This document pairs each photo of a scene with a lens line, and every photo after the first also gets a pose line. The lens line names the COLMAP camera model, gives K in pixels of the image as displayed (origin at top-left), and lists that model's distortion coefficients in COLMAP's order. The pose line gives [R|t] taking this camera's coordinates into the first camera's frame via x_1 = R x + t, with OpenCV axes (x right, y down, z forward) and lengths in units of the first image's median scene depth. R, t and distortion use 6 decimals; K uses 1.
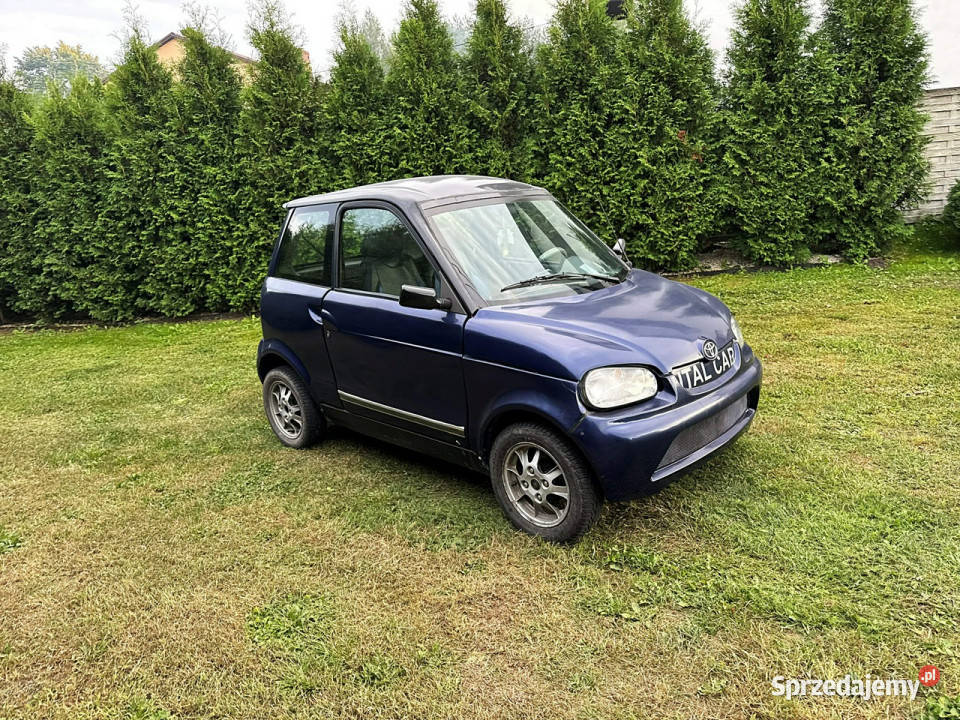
lens RADIAL K [[670.9, 0, 484.3], [0, 670.9, 364.9], [0, 0, 1]] dist [0.041269, -0.058931]
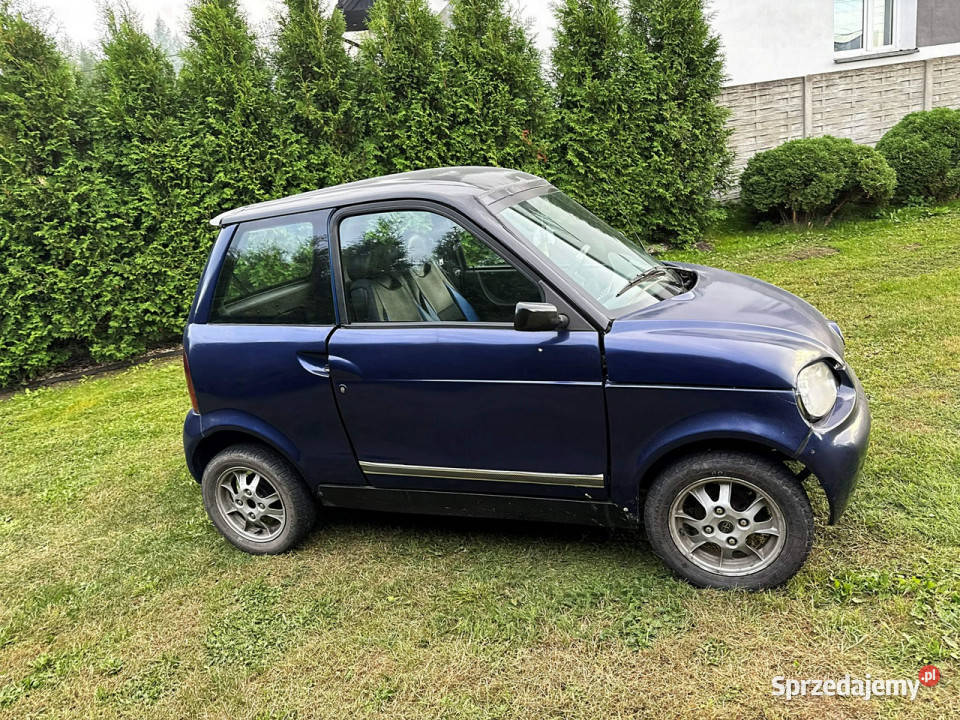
lens RADIAL K [[670.9, 0, 482.6], [0, 670.9, 366.6], [0, 0, 1]] dist [0.041269, -0.058931]
pose [[0.915204, -0.152006, 0.373223, -0.179022], [0.161174, 0.986903, 0.006719, -0.024627], [-0.369357, 0.054005, 0.927717, 0.133612]]
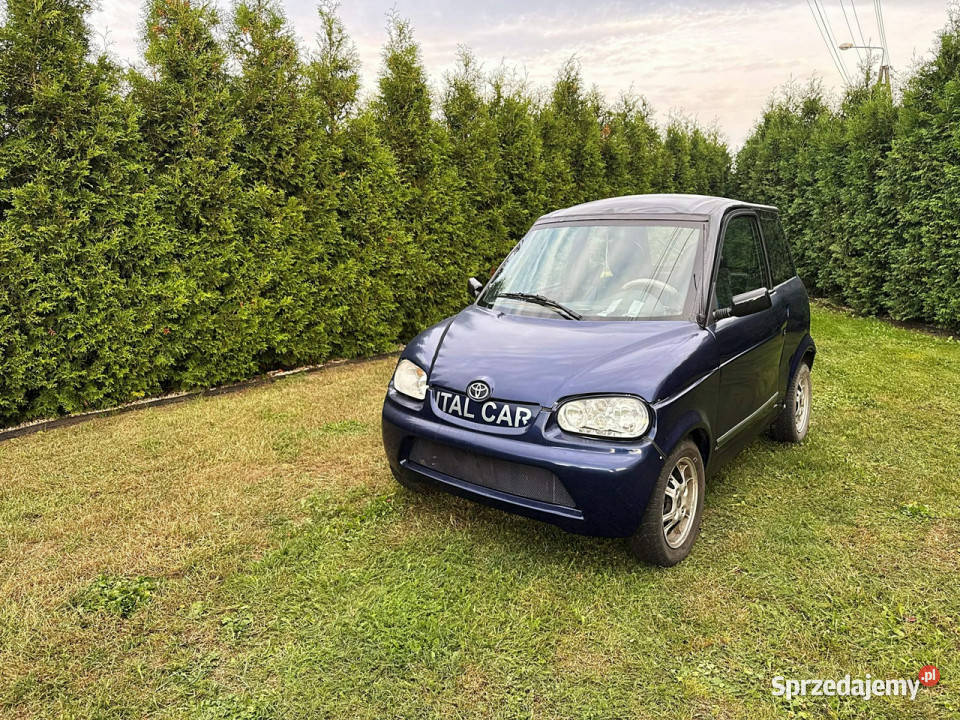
lens RADIAL K [[670.9, 0, 477.4], [0, 670.9, 352.3], [0, 0, 1]] dist [0.041269, -0.058931]
pose [[0.096747, 0.260289, -0.960672, 0.494430], [-0.249217, 0.940788, 0.229803, -0.117005], [0.963603, 0.217183, 0.155887, 0.330956]]
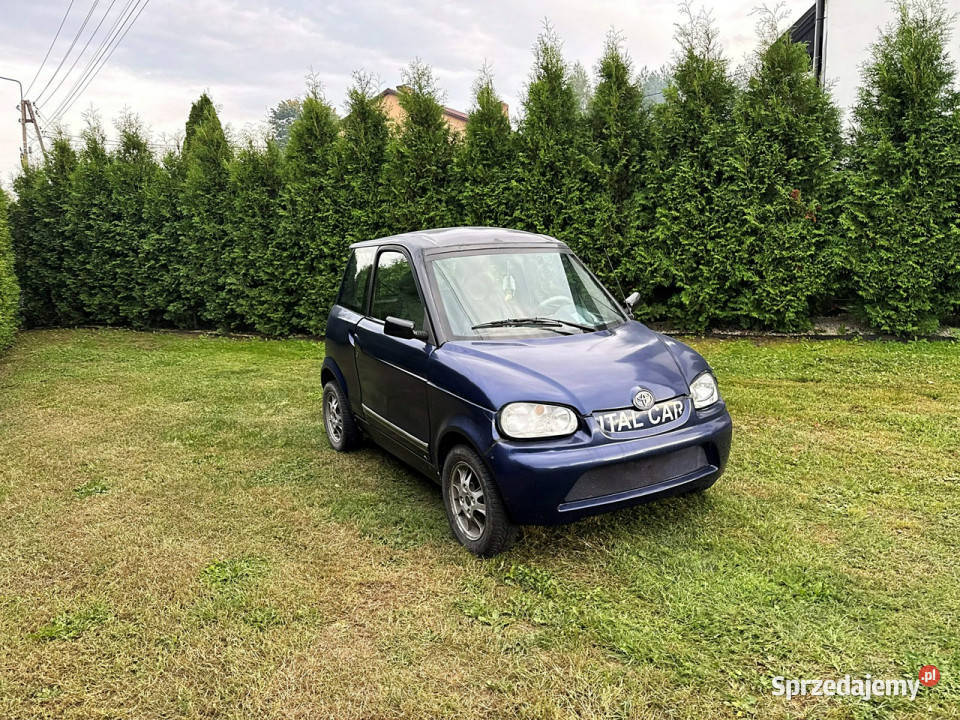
lens RADIAL K [[670.9, 0, 484.9], [0, 670.9, 369.4], [0, 0, 1]] dist [0.041269, -0.058931]
pose [[0.958872, 0.098311, -0.266268, 0.147319], [-0.113314, 0.992691, -0.041539, 0.001295], [0.260238, 0.070002, 0.963004, -0.035215]]
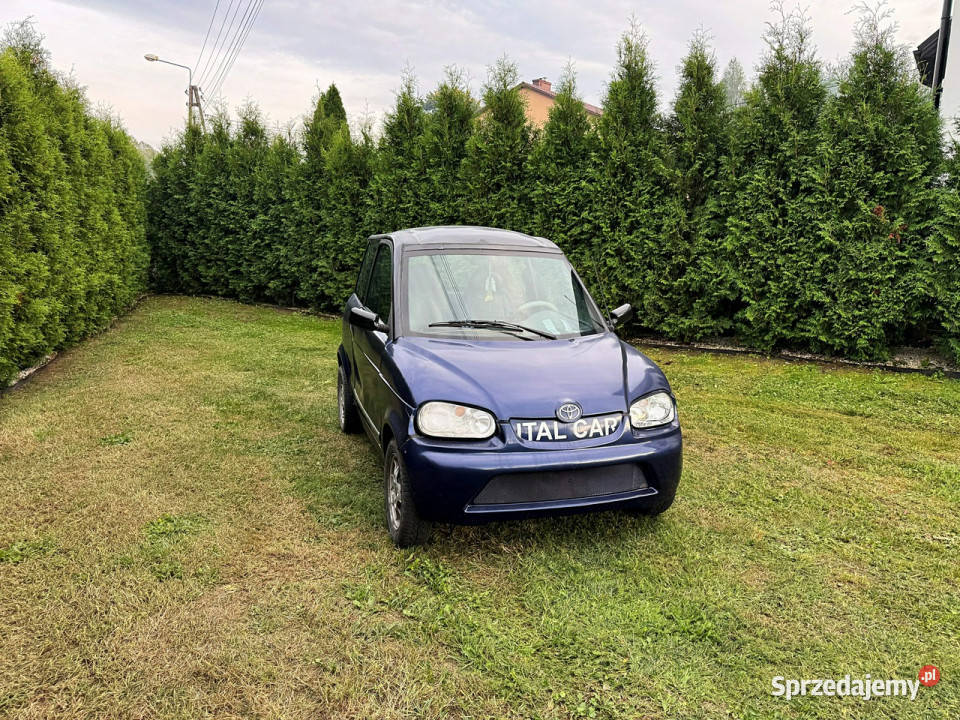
lens RADIAL K [[670.9, 0, 487.0], [0, 670.9, 374.5], [0, 0, 1]] dist [0.041269, -0.058931]
pose [[0.881090, 0.193446, -0.431578, 0.262245], [-0.213183, 0.977008, 0.002698, -0.021704], [0.422177, 0.089628, 0.902072, -0.001258]]
